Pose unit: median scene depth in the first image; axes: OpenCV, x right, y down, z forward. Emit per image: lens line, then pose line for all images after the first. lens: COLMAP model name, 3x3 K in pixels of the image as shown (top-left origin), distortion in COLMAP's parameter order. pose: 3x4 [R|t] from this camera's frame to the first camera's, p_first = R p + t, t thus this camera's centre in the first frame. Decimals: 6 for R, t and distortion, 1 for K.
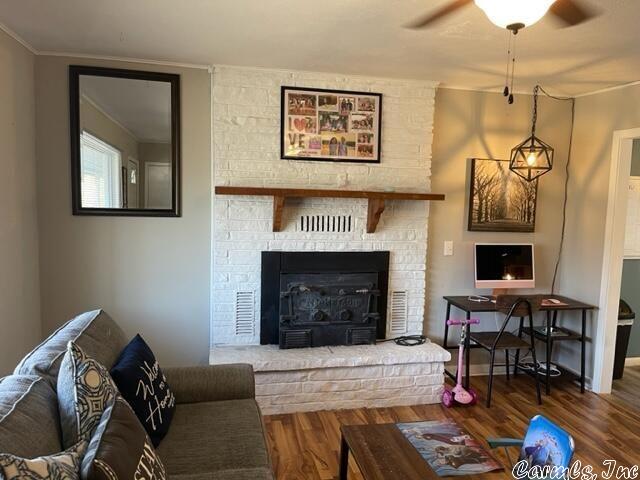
lens RADIAL K [[483.8, 0, 322.8], [0, 483.8, 243.9], [0, 0, 1]] dist [0.061457, -0.078729]
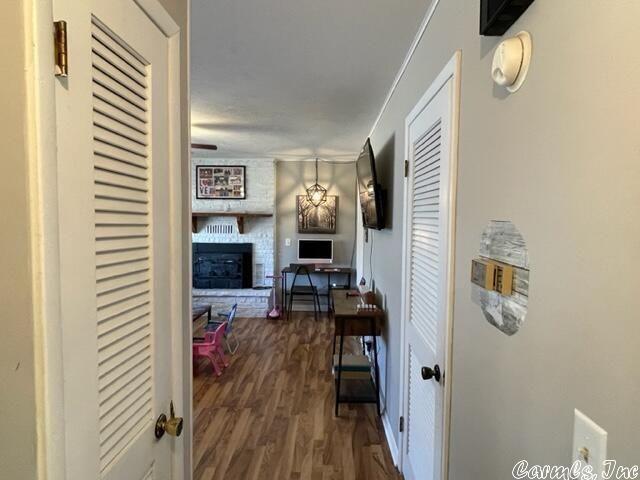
lens RADIAL K [[381.5, 0, 318.1], [0, 381.5, 242.7], [0, 0, 1]] dist [0.007859, -0.023974]
pose [[0.967923, -0.000399, -0.251246, 0.823099], [-0.009808, 0.999176, -0.039375, 0.075326], [0.251055, 0.040576, 0.967122, -0.465013]]
